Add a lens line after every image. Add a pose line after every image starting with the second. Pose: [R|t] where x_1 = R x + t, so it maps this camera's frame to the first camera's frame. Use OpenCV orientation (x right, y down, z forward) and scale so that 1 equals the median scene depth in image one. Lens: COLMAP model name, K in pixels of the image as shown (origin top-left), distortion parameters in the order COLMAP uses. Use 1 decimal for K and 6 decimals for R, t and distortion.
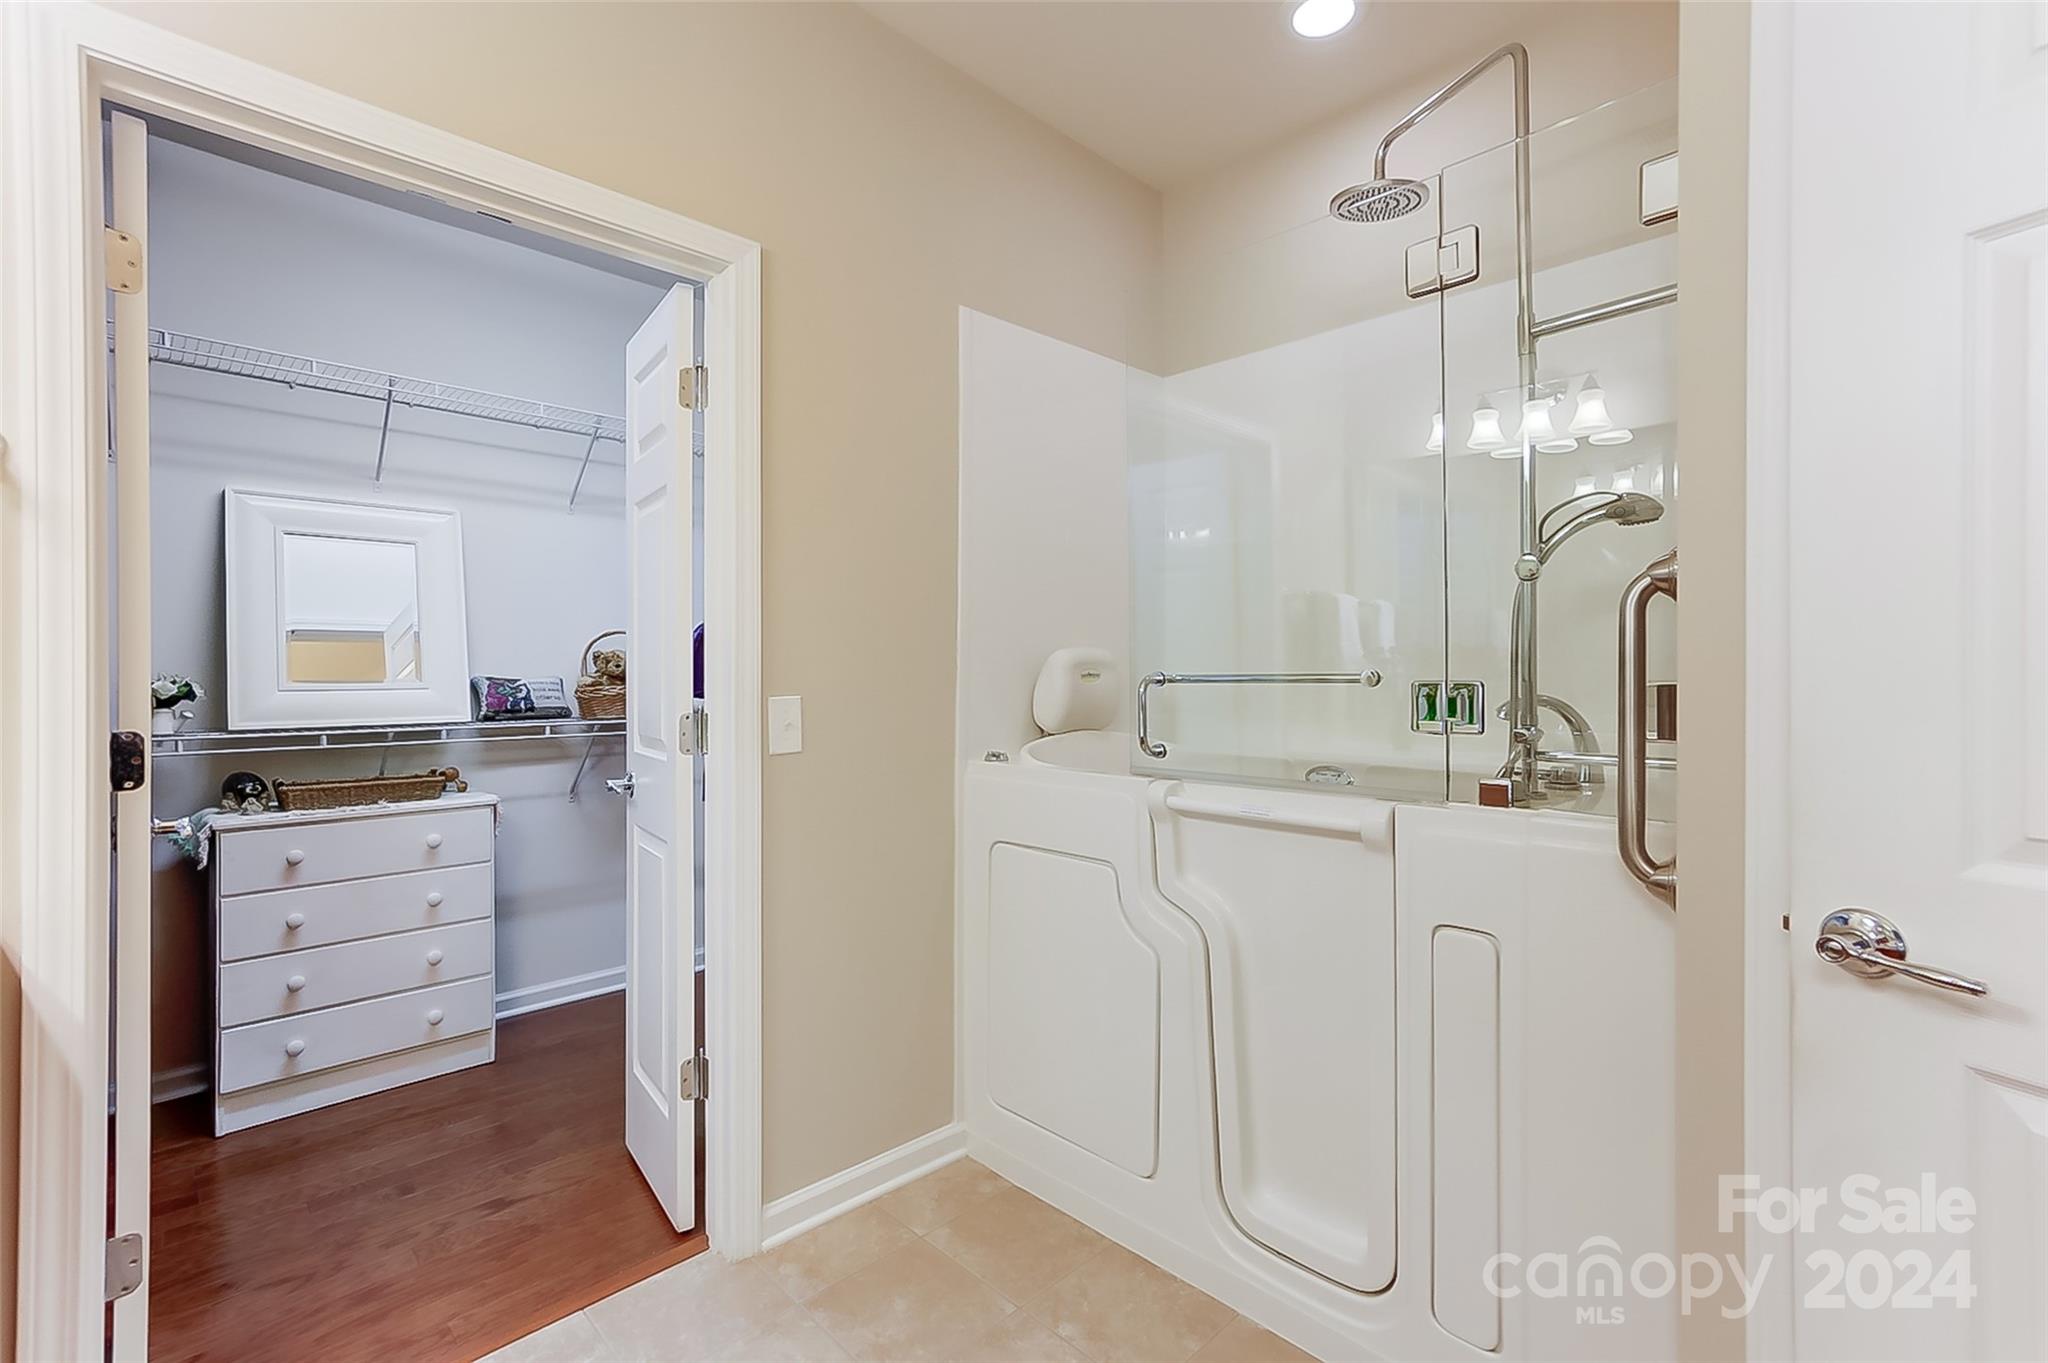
lens RADIAL K [[897.5, 0, 996.5], [0, 897.5, 667.4], [0, 0, 1]] dist [0.000046, 0.009916]
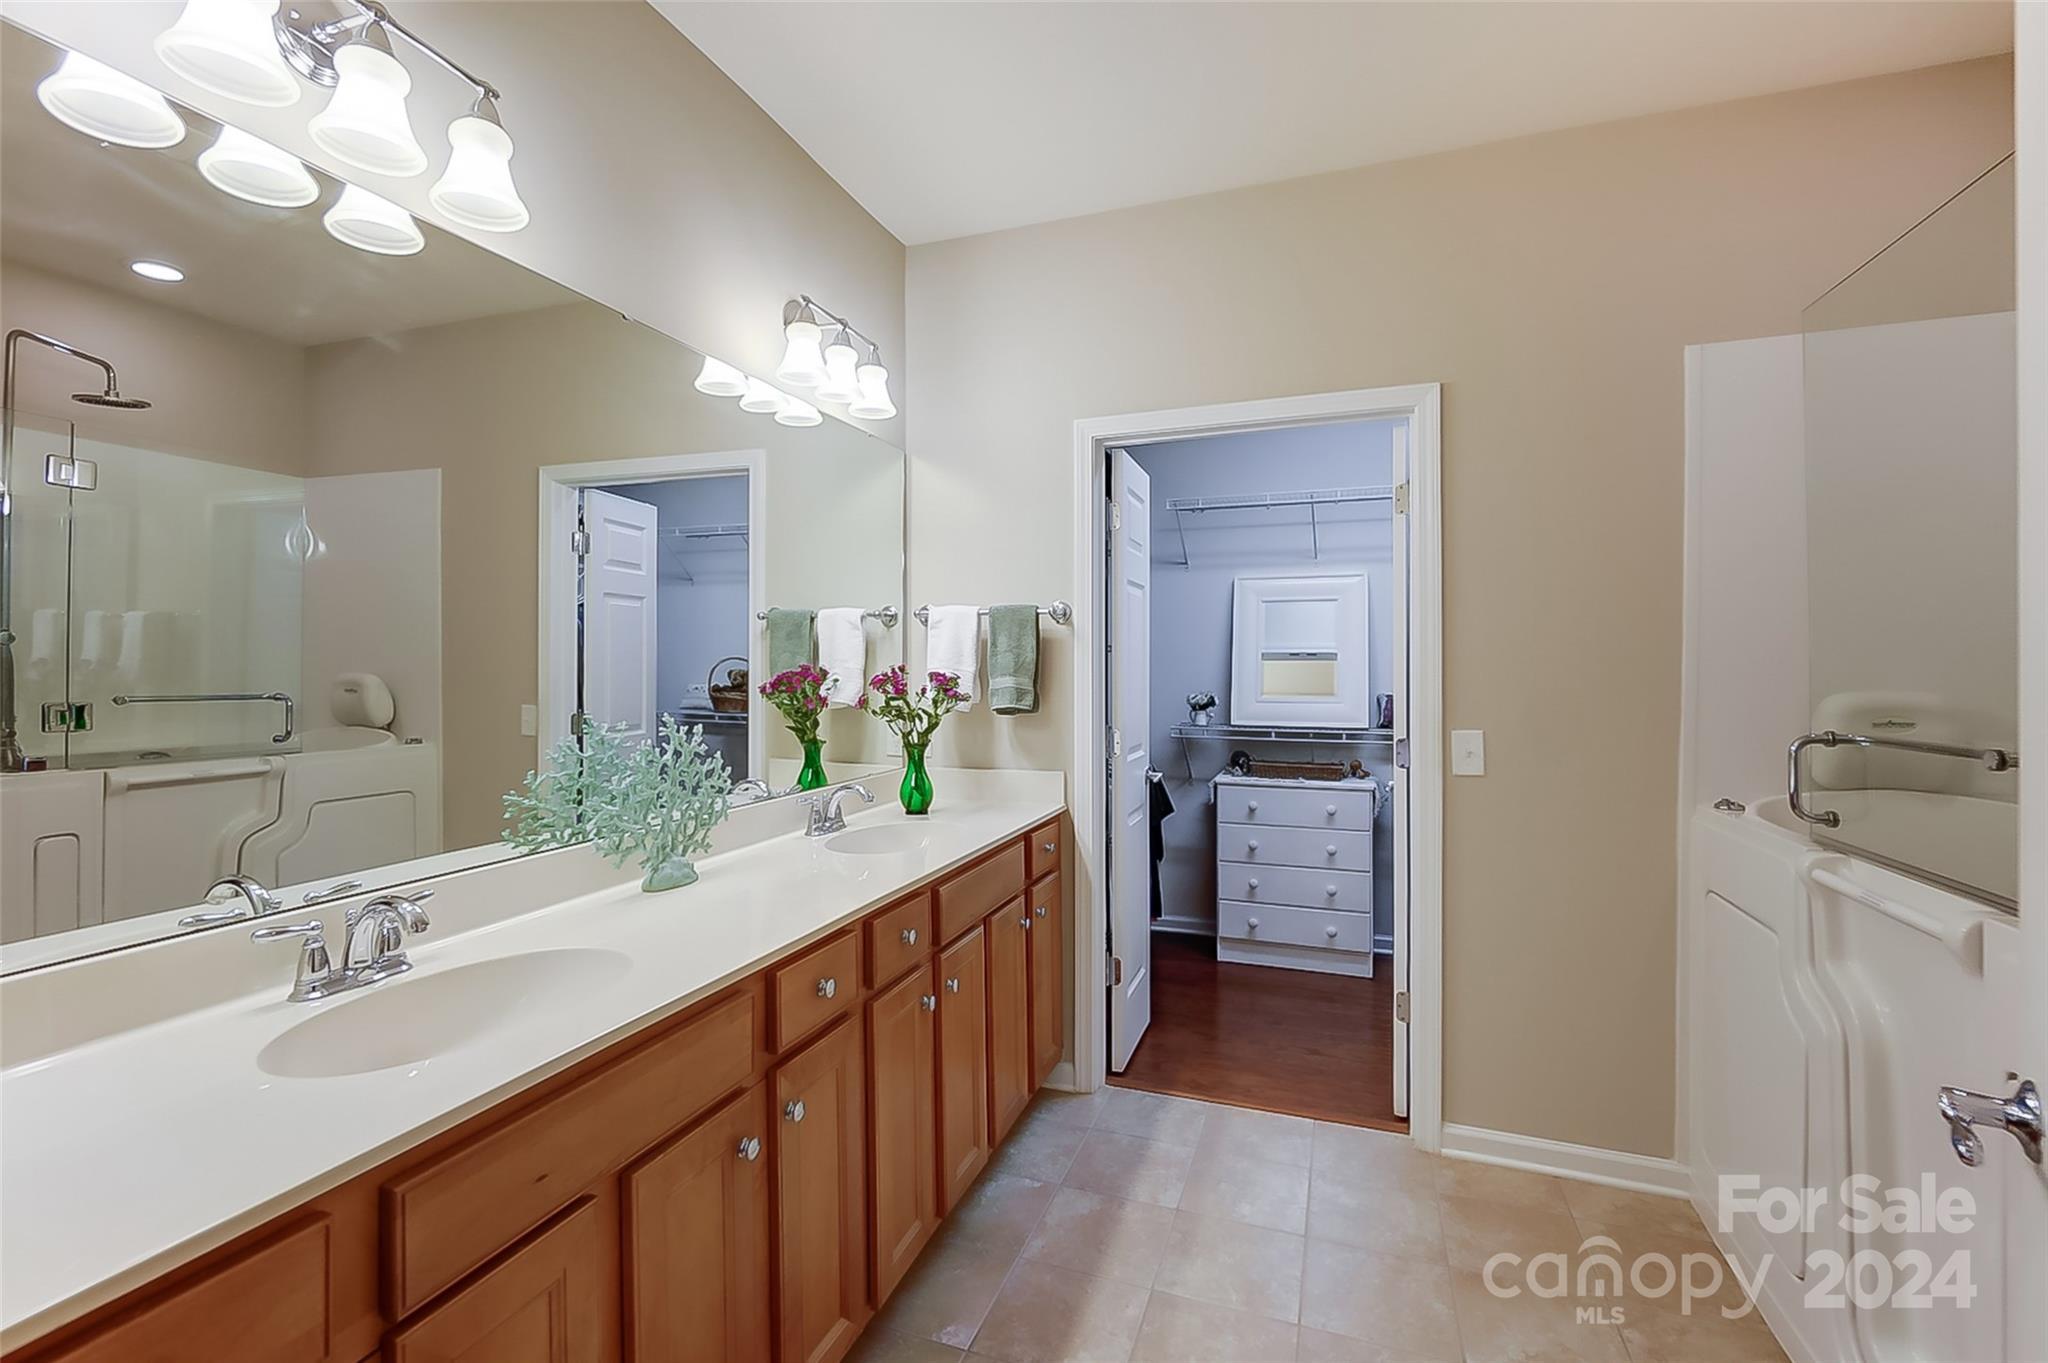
lens RADIAL K [[884.5, 0, 1027.2], [0, 884.5, 657.4], [0, 0, 1]] dist [-0.000618, -0.000255]
pose [[0.456162, -0.006564, -0.889873, 0.457979], [0.003708, 0.999978, -0.005476, -0.050428], [0.889889, -0.000802, 0.456176, -0.088348]]
